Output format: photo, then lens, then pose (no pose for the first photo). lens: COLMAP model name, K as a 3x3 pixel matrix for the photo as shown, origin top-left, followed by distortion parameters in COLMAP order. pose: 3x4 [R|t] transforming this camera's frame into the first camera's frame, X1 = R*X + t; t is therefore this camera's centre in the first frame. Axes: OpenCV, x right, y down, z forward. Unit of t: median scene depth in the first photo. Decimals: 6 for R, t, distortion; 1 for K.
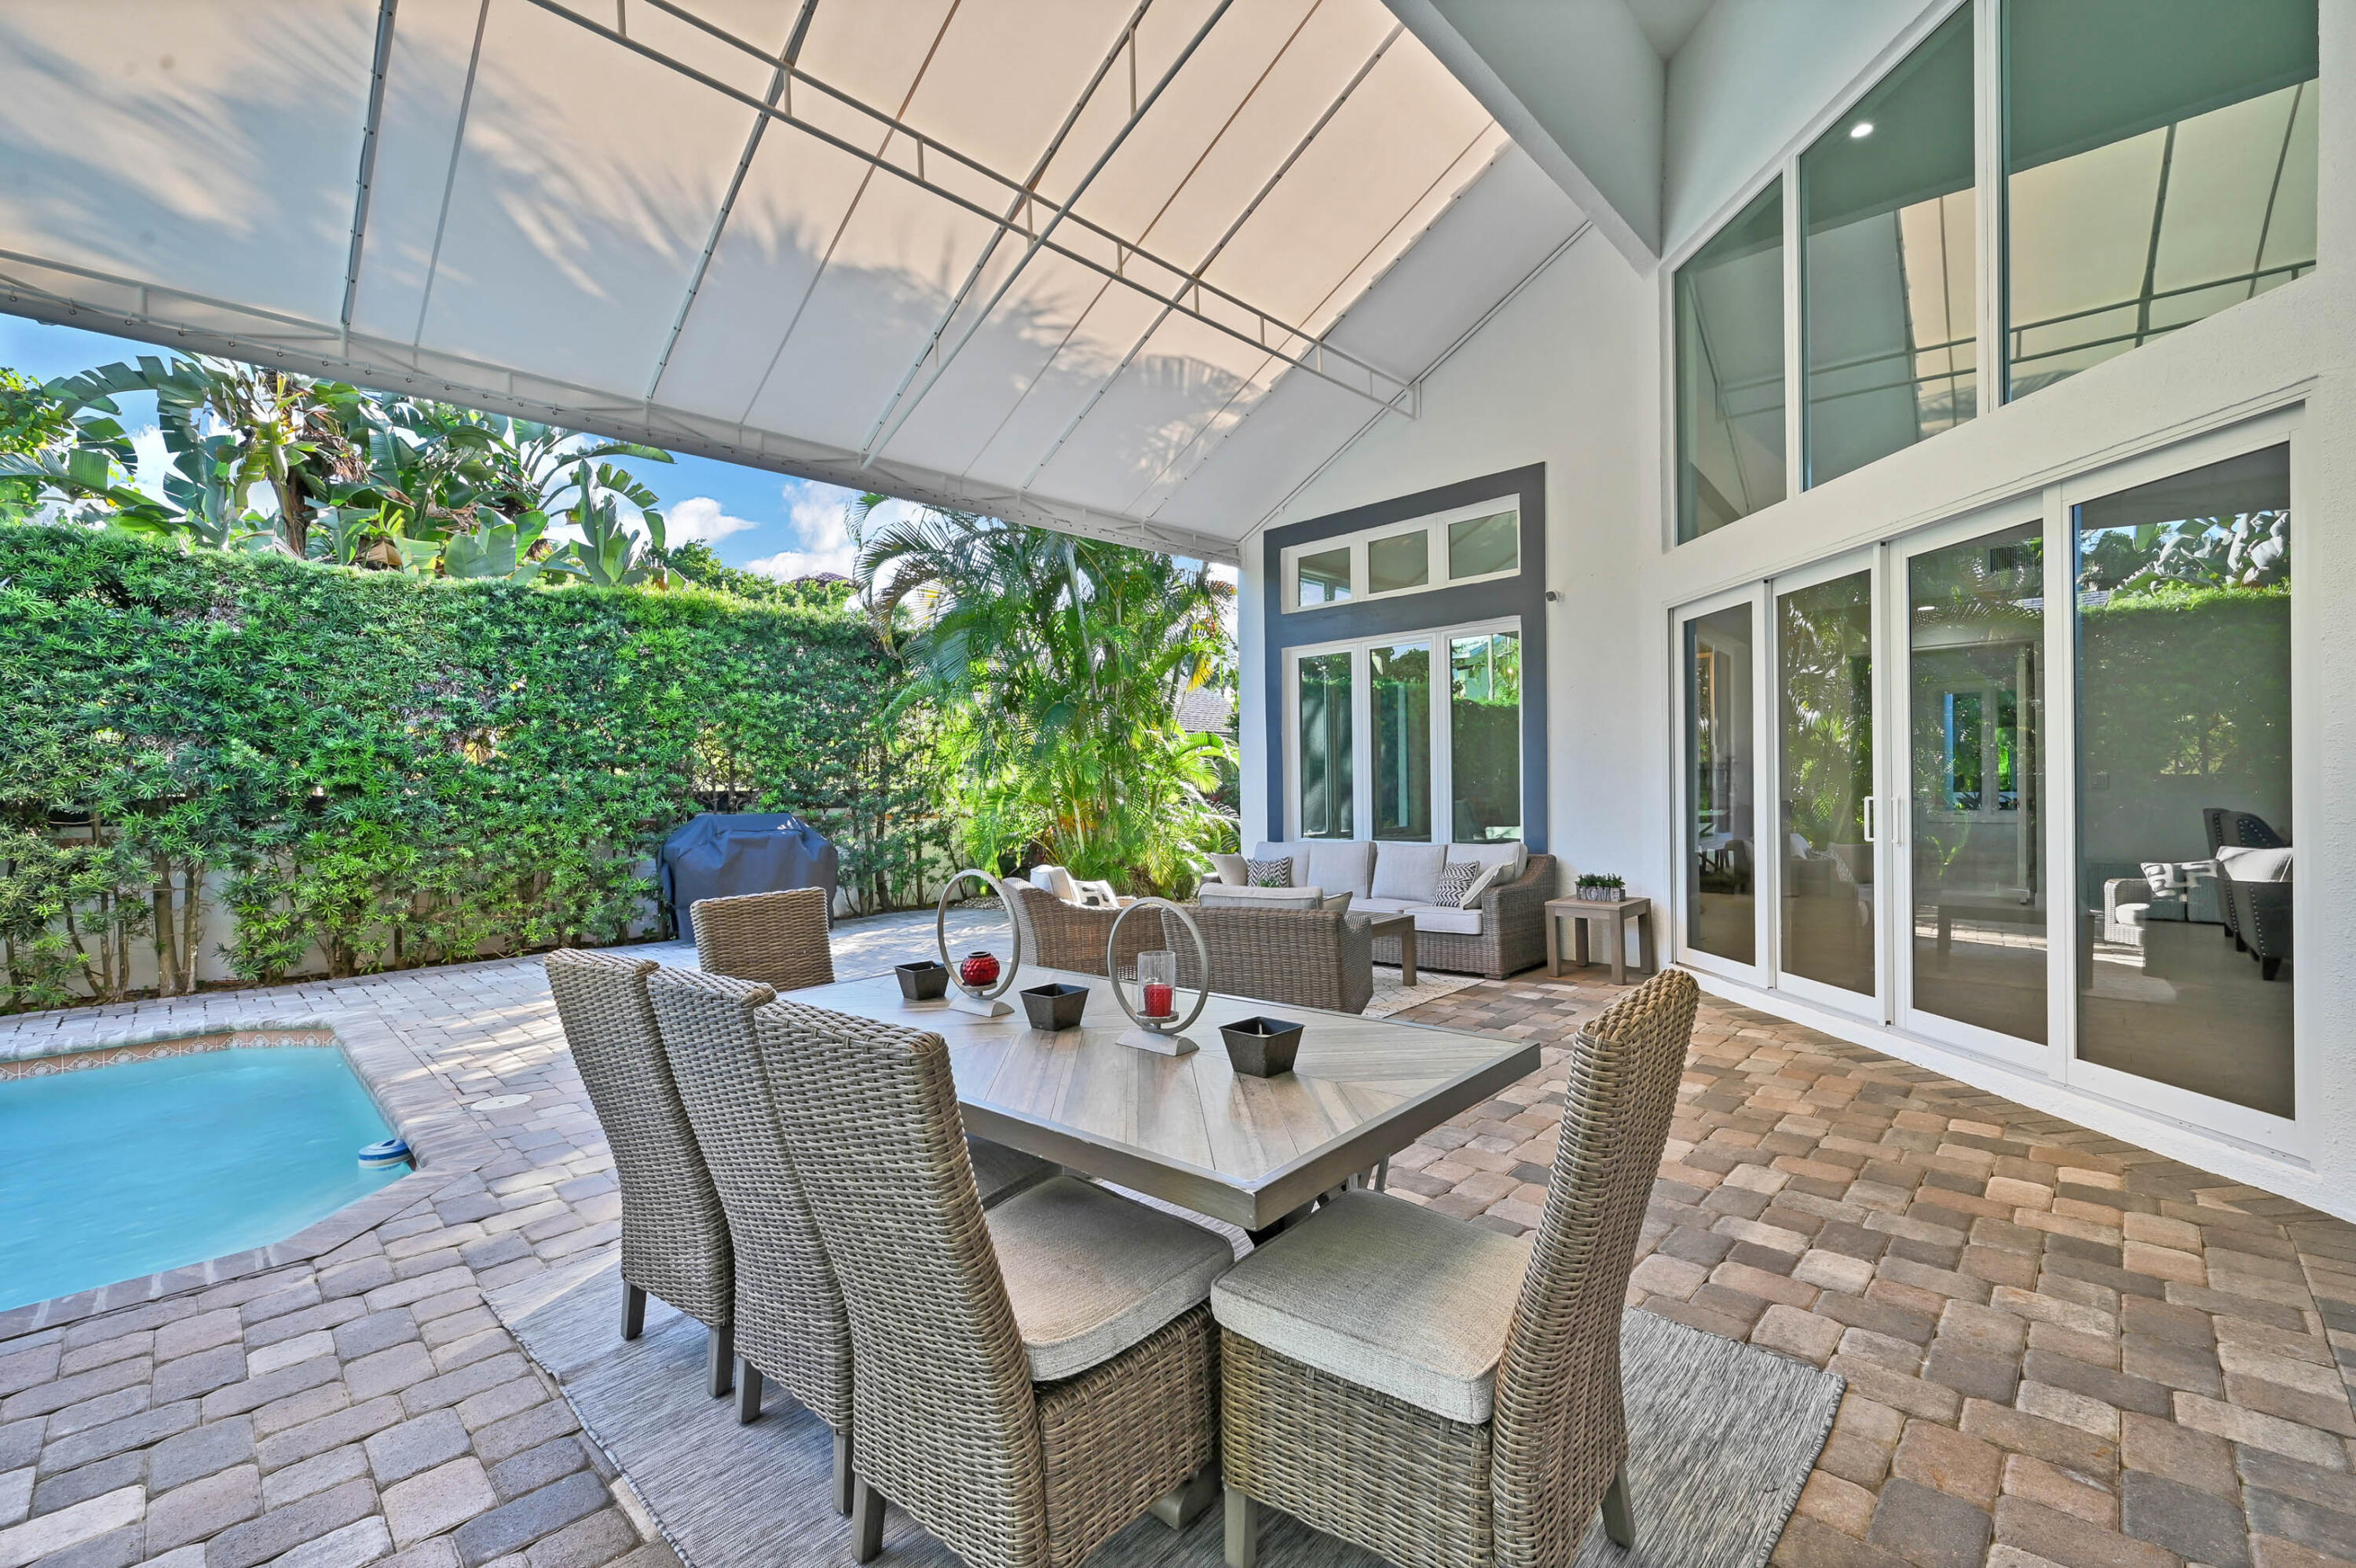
lens RADIAL K [[977.2, 0, 1179.2], [0, 977.2, 790.3], [0, 0, 1]] dist [-0.001917, -0.000607]
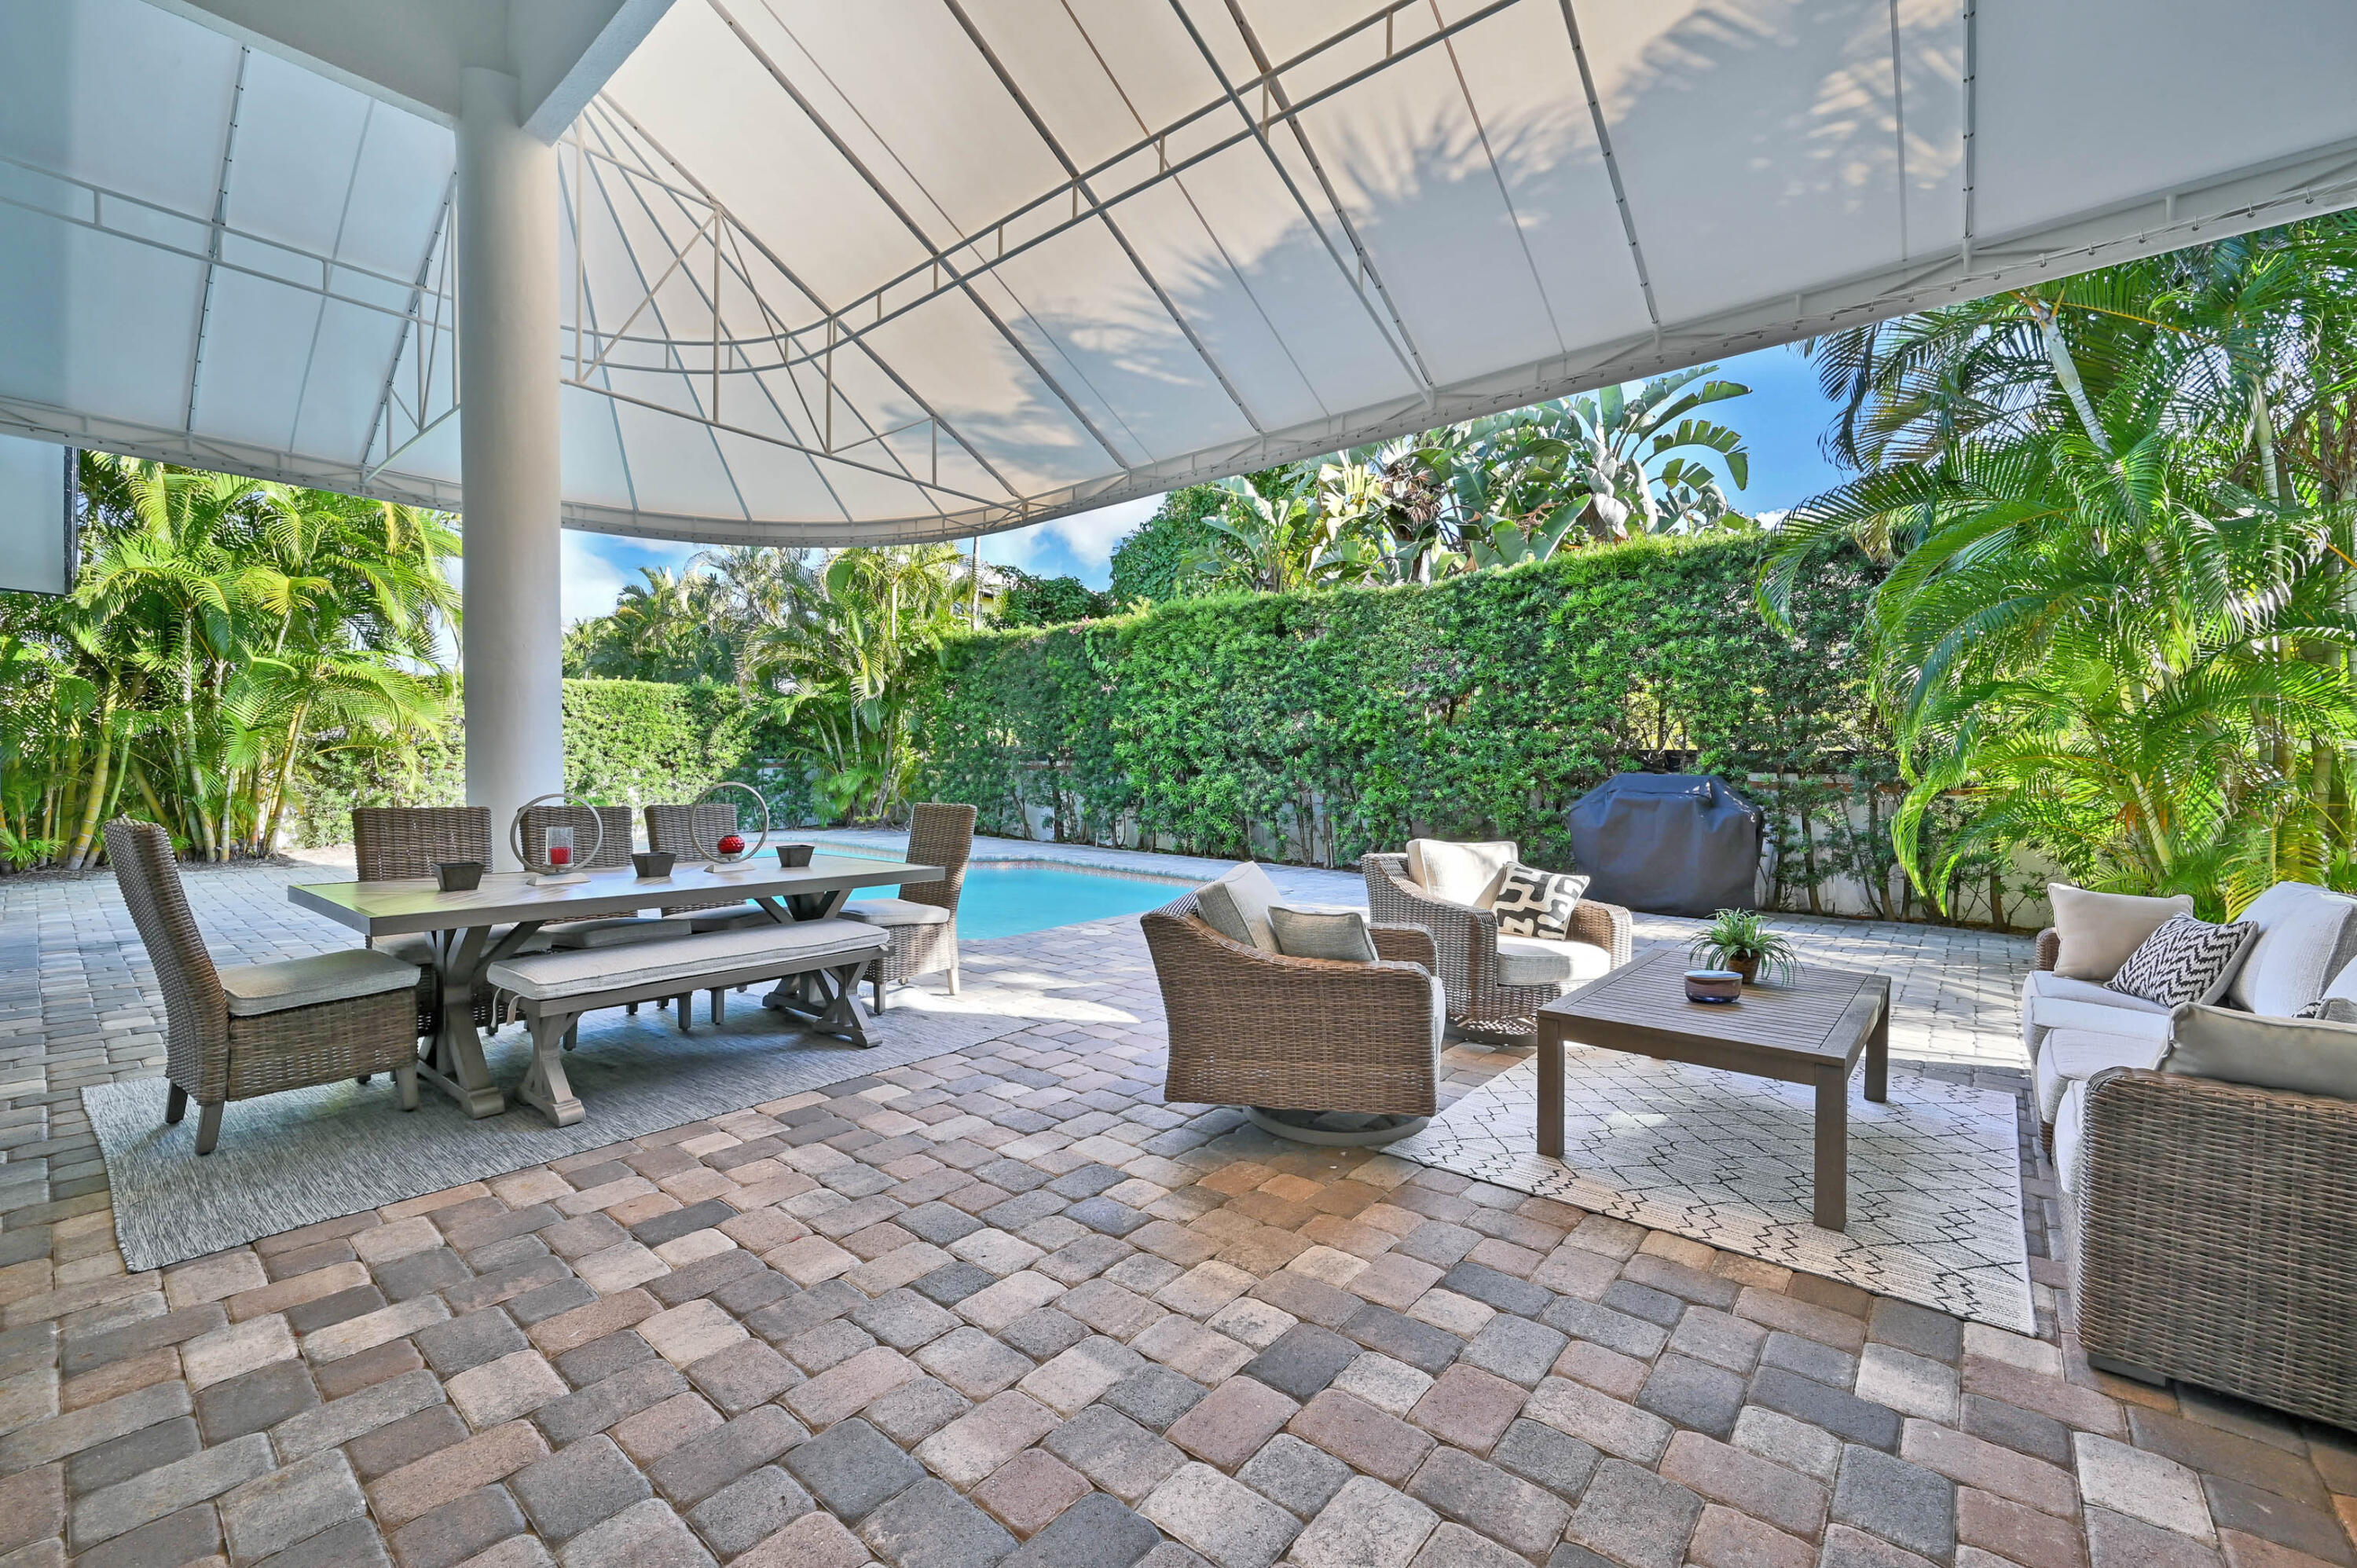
lens RADIAL K [[956.4, 0, 1186.6], [0, 956.4, 788.0], [0, 0, 1]] dist [0.000663, 0.000302]
pose [[0.079235, 0.048517, -0.995675, 0.487297], [-0.014958, 0.998760, 0.047477, 0.001565], [0.996744, 0.011132, 0.079862, 0.560659]]
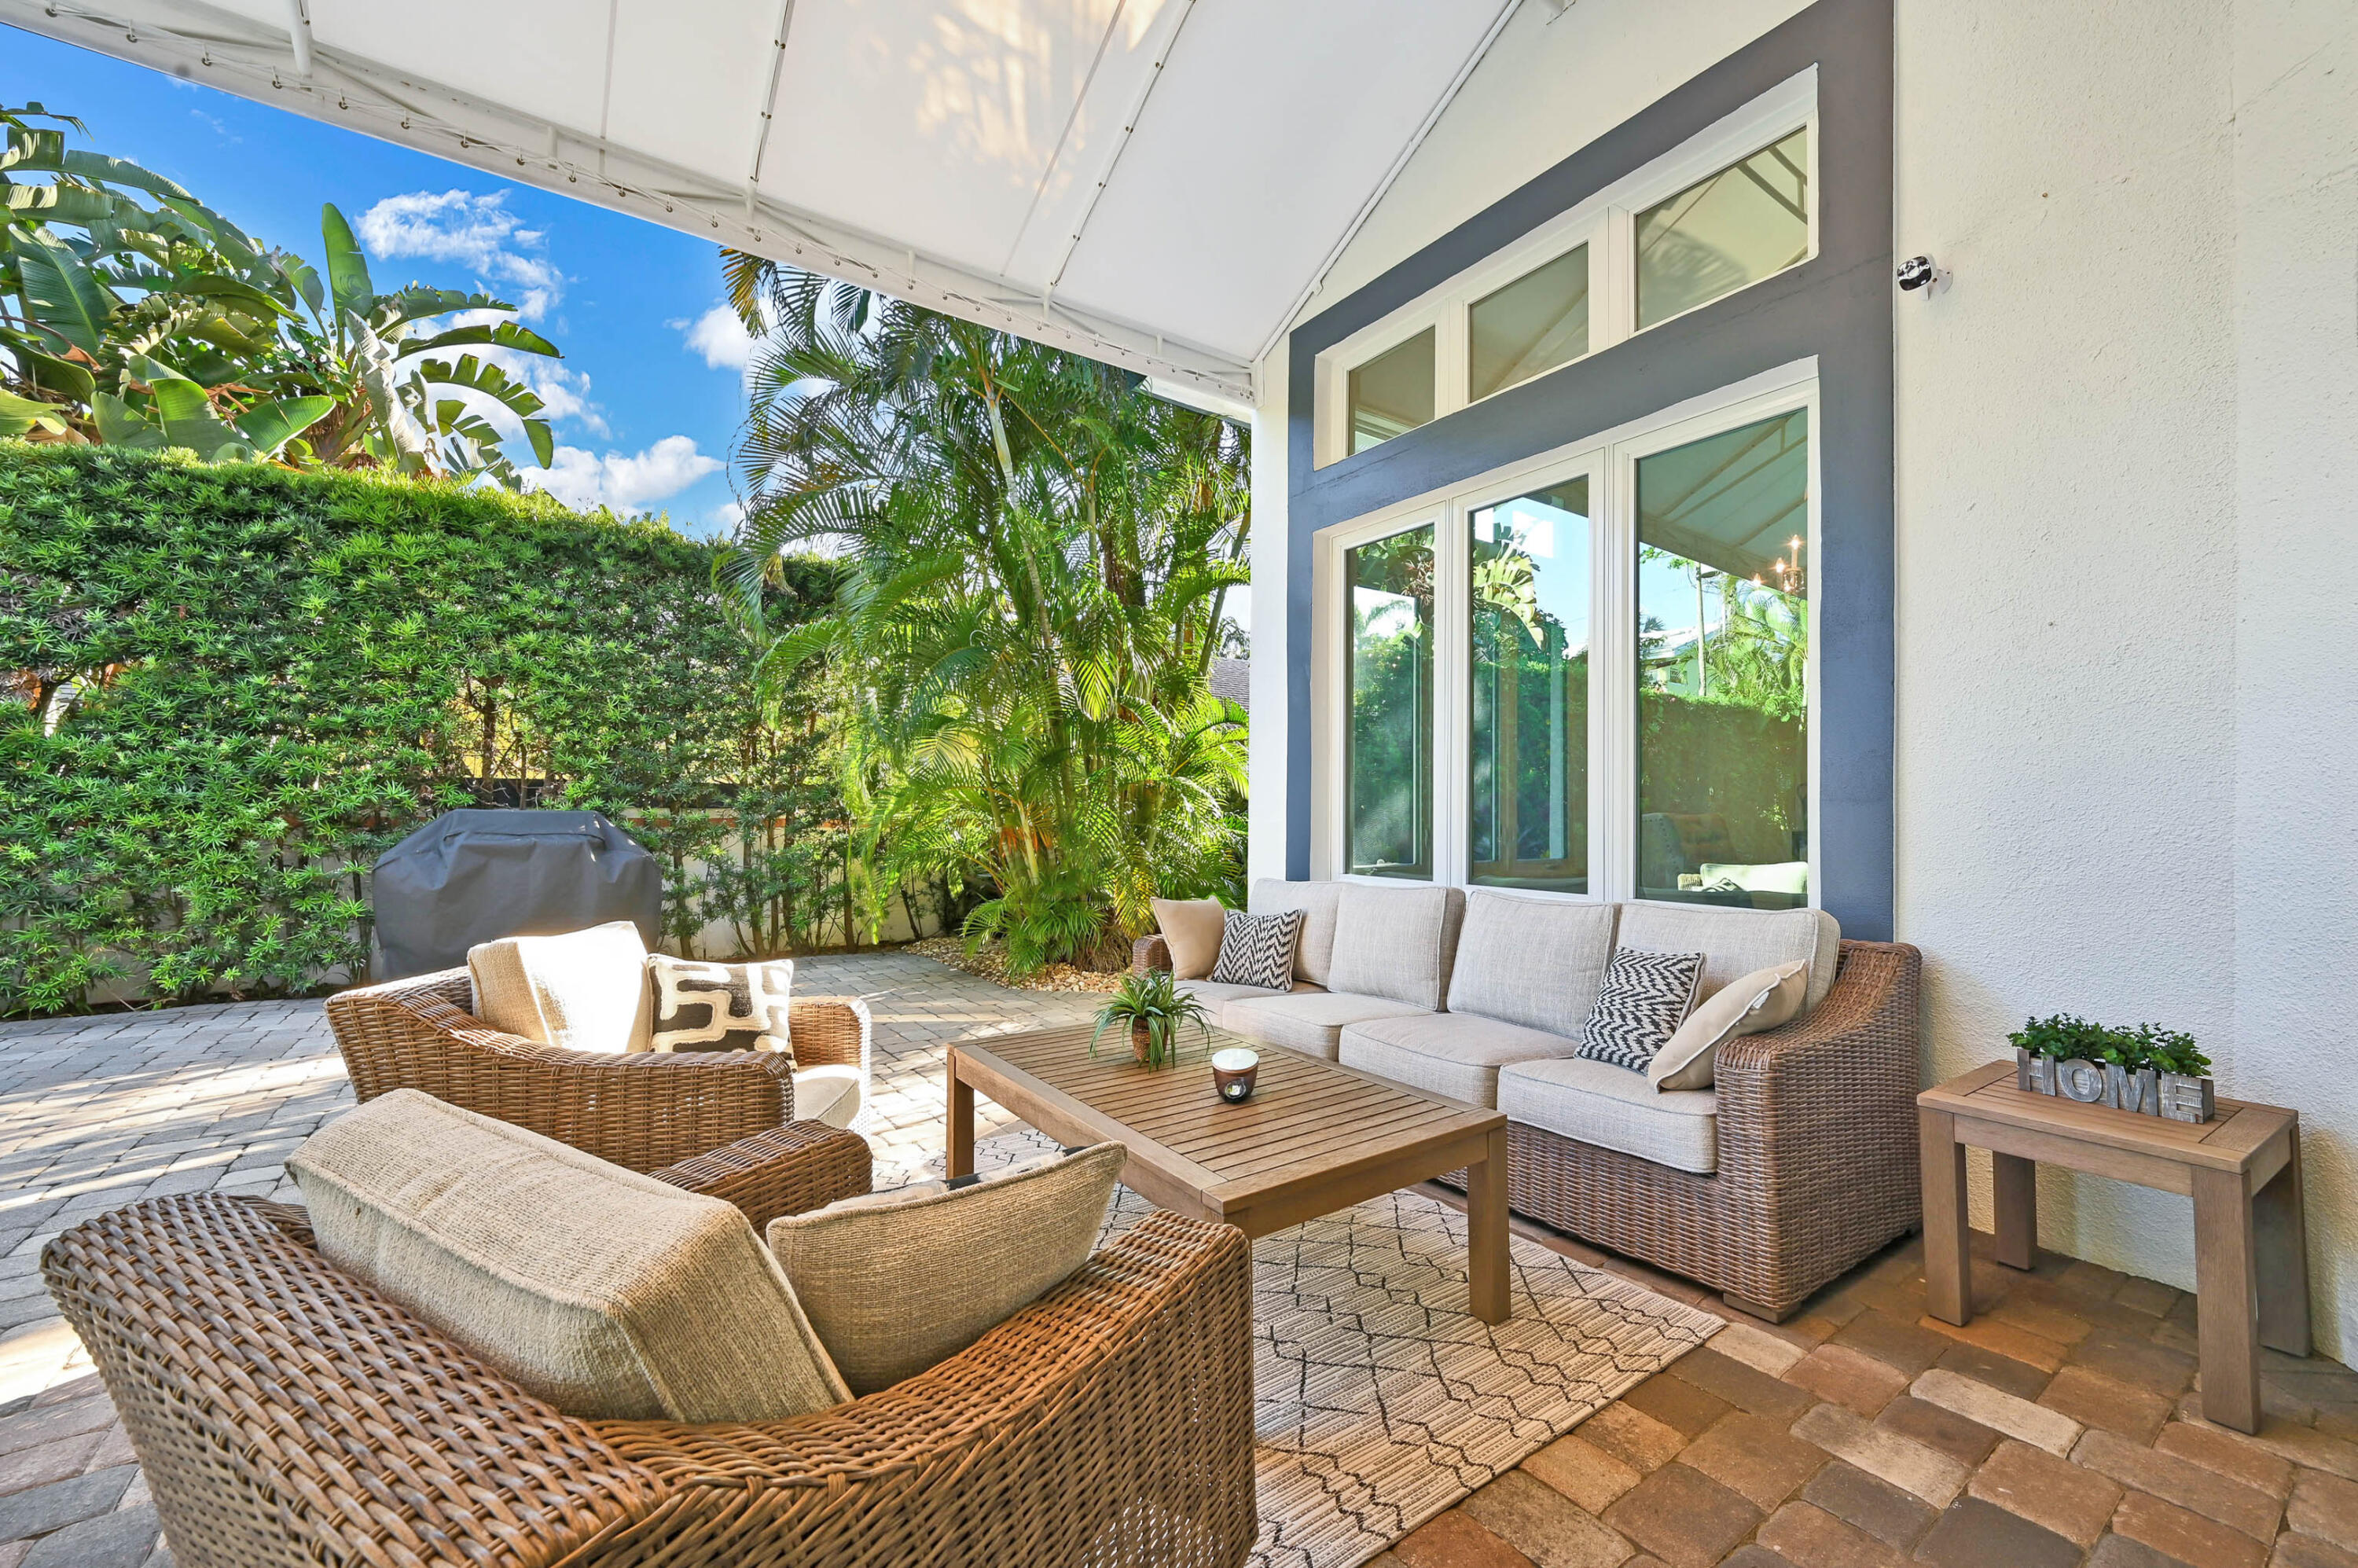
lens RADIAL K [[934.9, 0, 1177.8], [0, 934.9, 795.8], [0, 0, 1]] dist [-0.000304, -0.000065]
pose [[0.981372, 0.018686, -0.191204, 0.150353], [-0.022216, 0.999620, -0.016335, 0.017719], [0.190826, 0.020279, 0.981414, 0.520733]]
